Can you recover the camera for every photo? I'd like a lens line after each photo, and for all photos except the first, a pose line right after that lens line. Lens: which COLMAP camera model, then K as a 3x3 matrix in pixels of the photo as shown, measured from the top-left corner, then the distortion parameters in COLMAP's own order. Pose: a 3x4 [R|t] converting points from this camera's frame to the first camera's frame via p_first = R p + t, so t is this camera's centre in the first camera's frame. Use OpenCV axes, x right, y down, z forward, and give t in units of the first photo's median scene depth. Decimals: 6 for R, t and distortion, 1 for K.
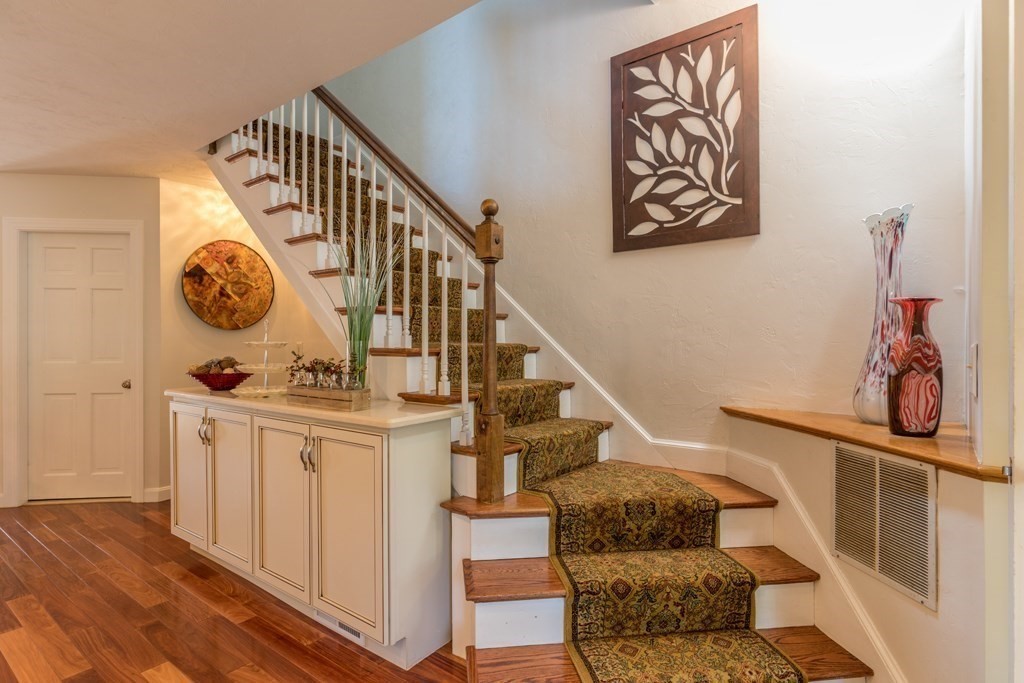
lens RADIAL K [[541.8, 0, 516.6], [0, 541.8, 340.5], [0, 0, 1]] dist [0.002206, -0.000360]
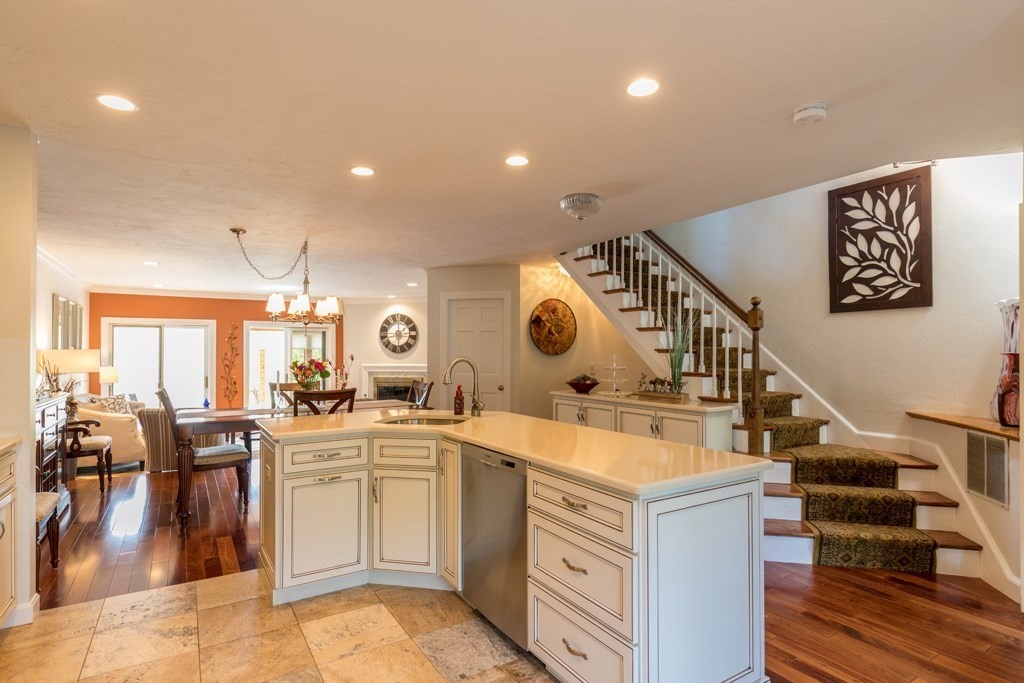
lens RADIAL K [[543.3, 0, 510.5], [0, 543.3, 348.3], [0, 0, 1]] dist [0.001873, -0.001245]
pose [[0.935870, 0.001179, -0.352343, -0.156613], [-0.003507, 0.999976, -0.005971, -0.053701], [0.352328, 0.006824, 0.935852, -0.941909]]
